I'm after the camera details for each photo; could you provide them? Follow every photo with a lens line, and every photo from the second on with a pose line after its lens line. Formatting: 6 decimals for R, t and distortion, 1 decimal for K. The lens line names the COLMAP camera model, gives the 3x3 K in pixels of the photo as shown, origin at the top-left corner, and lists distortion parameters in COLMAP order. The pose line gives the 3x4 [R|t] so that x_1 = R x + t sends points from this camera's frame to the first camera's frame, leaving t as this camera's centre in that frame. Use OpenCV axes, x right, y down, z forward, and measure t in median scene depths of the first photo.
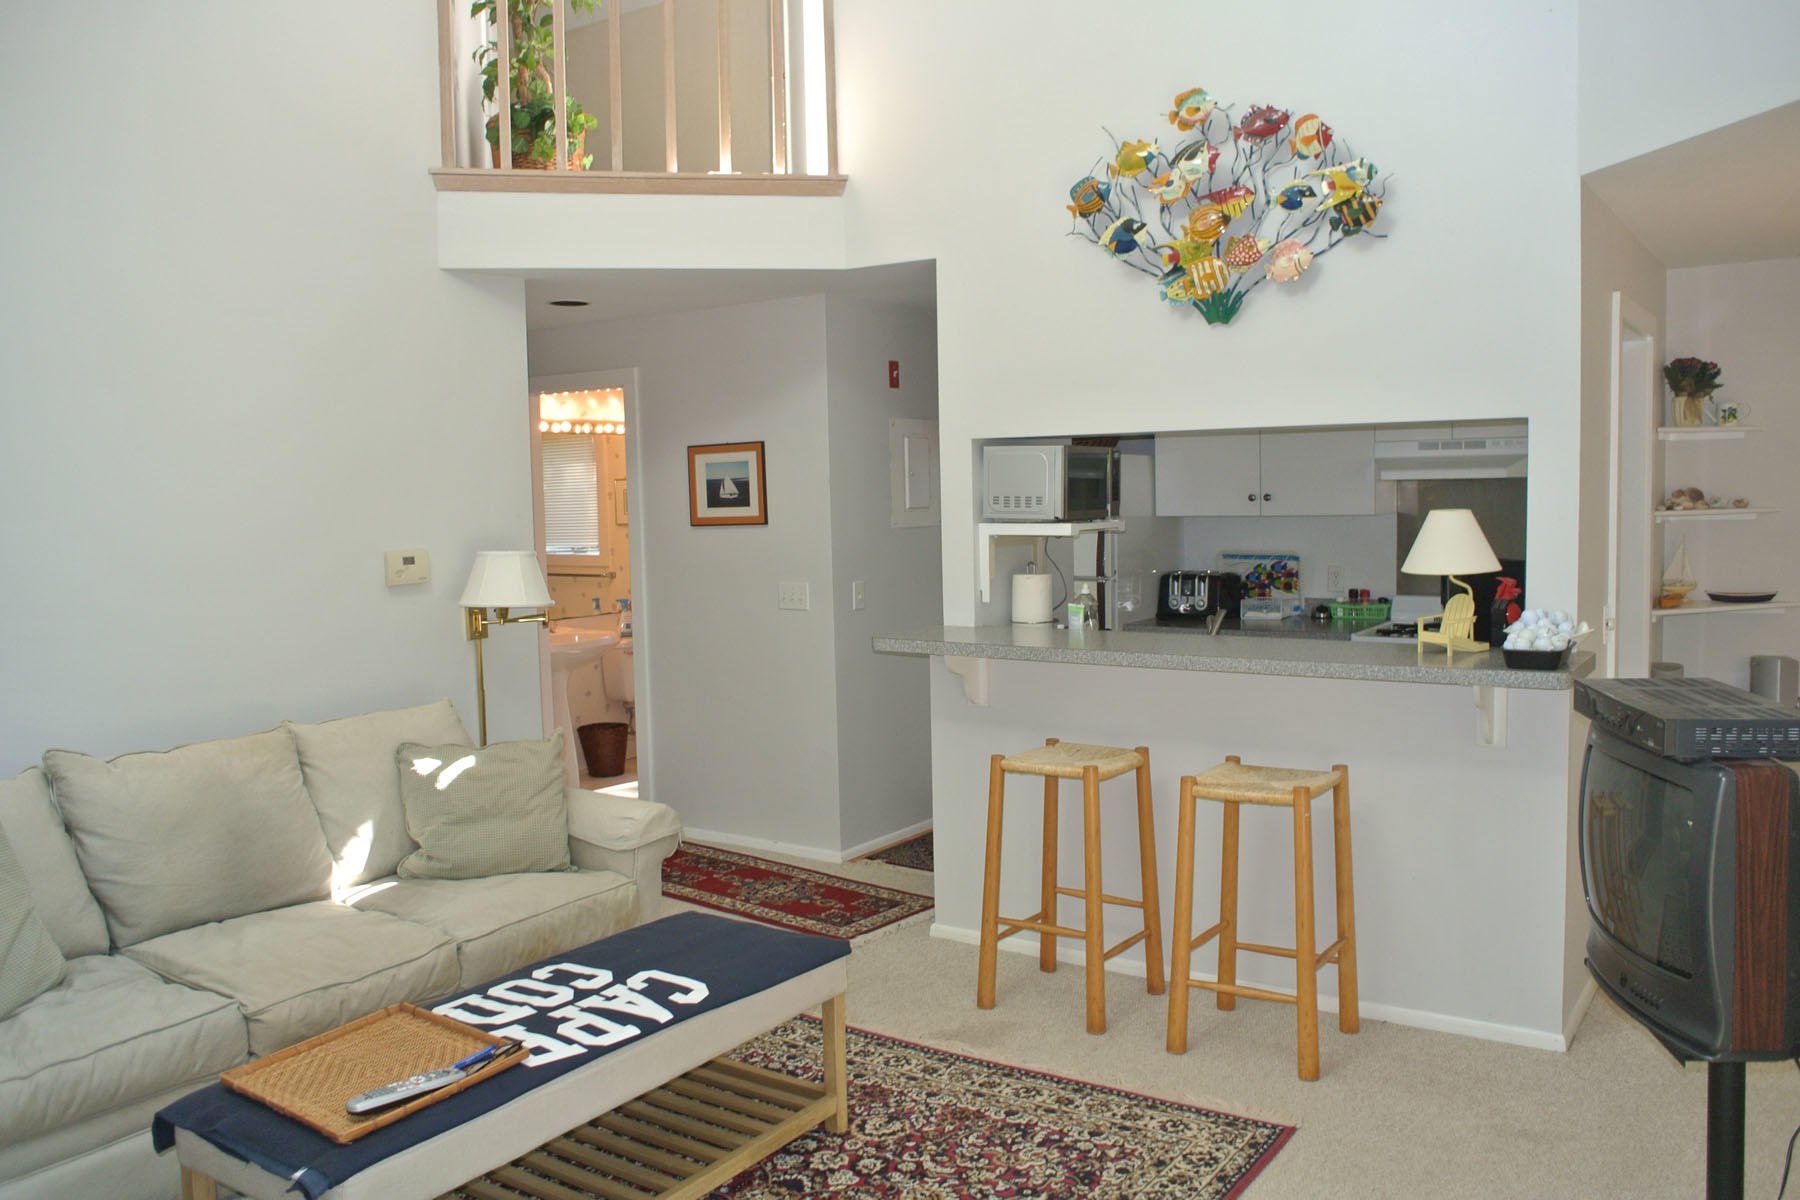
lens RADIAL K [[1385.7, 0, 900.0], [0, 1385.7, 600.0], [0, 0, 1]] dist [-0.098264, 0.065311]
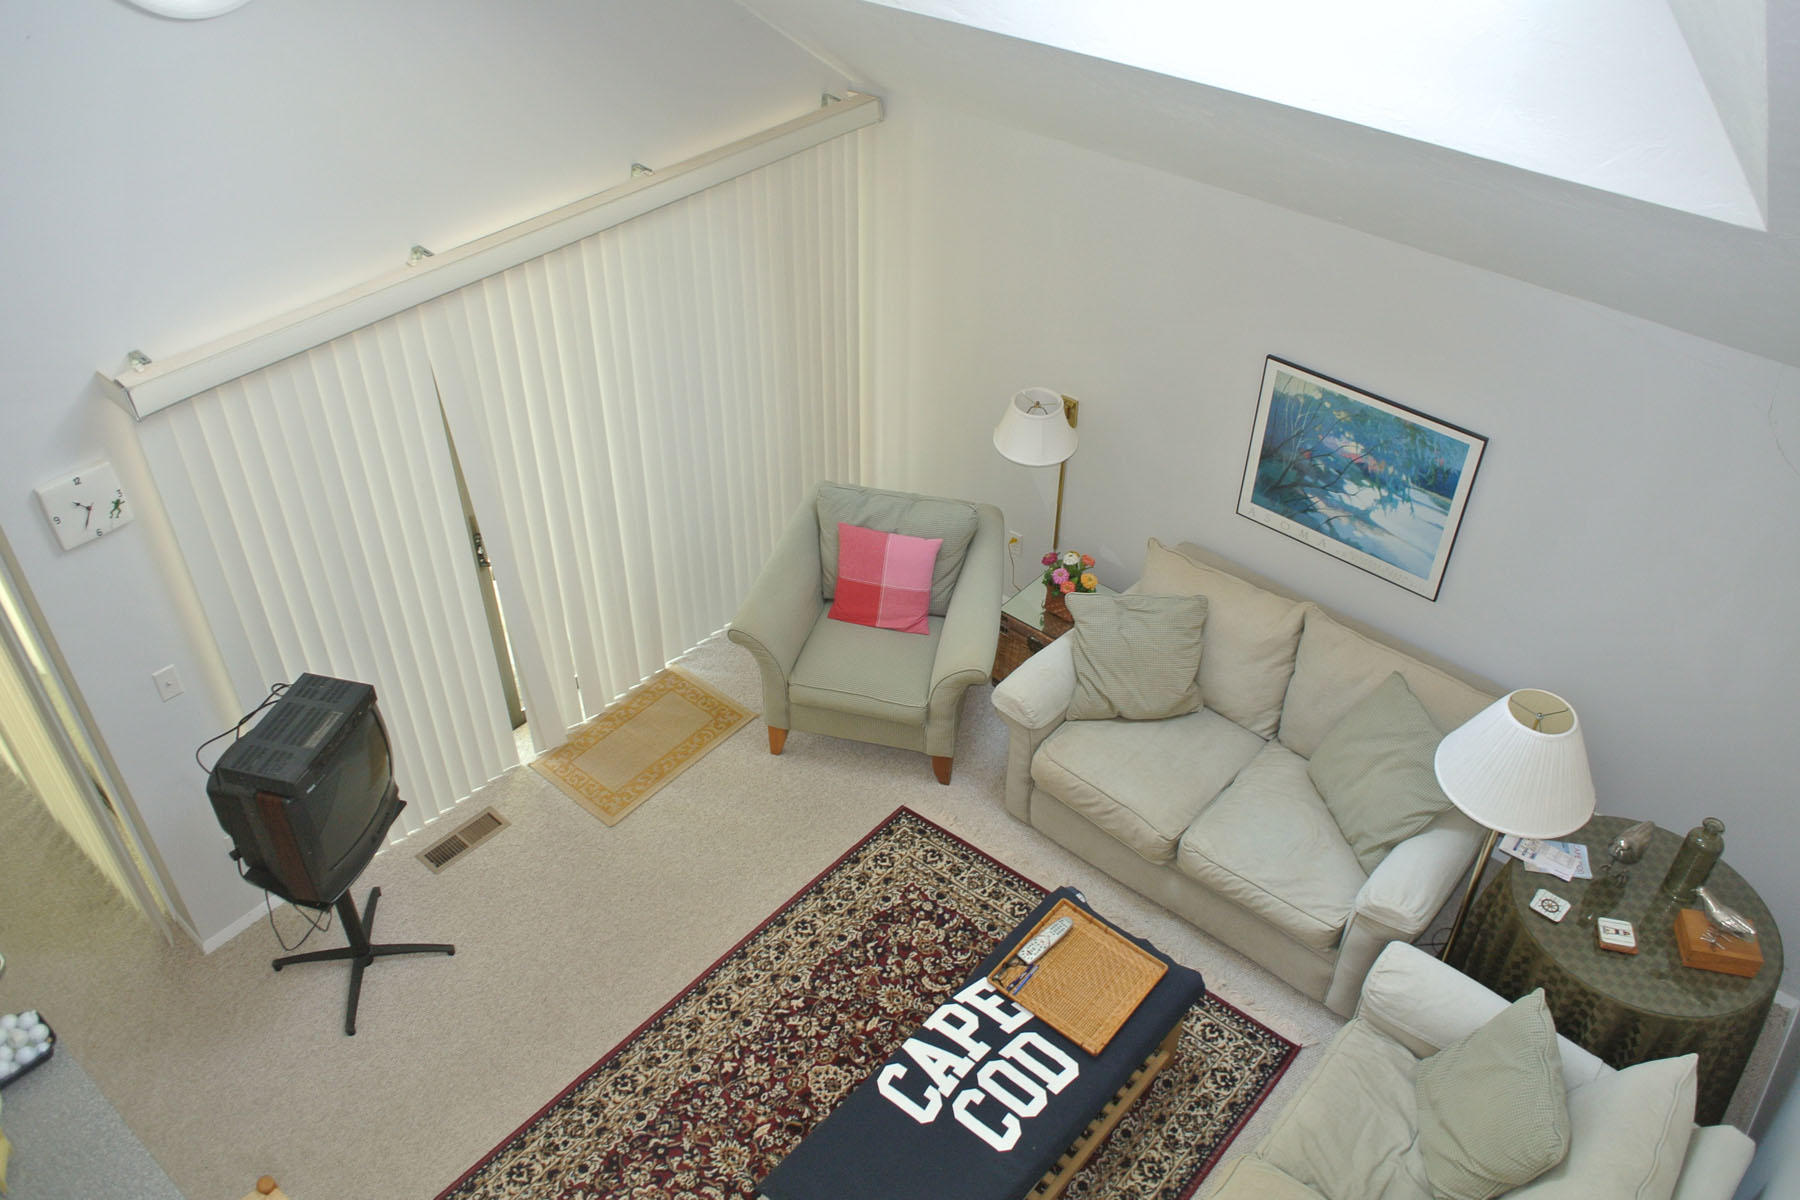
lens RADIAL K [[1385.7, 0, 900.0], [0, 1385.7, 600.0], [0, 0, 1]] dist [-0.098264, 0.065311]
pose [[-0.993822, -0.052748, 0.097652, -0.265568], [0.028074, 0.731760, 0.680984, -0.955816], [-0.107378, 0.679518, -0.725759, 1.642474]]
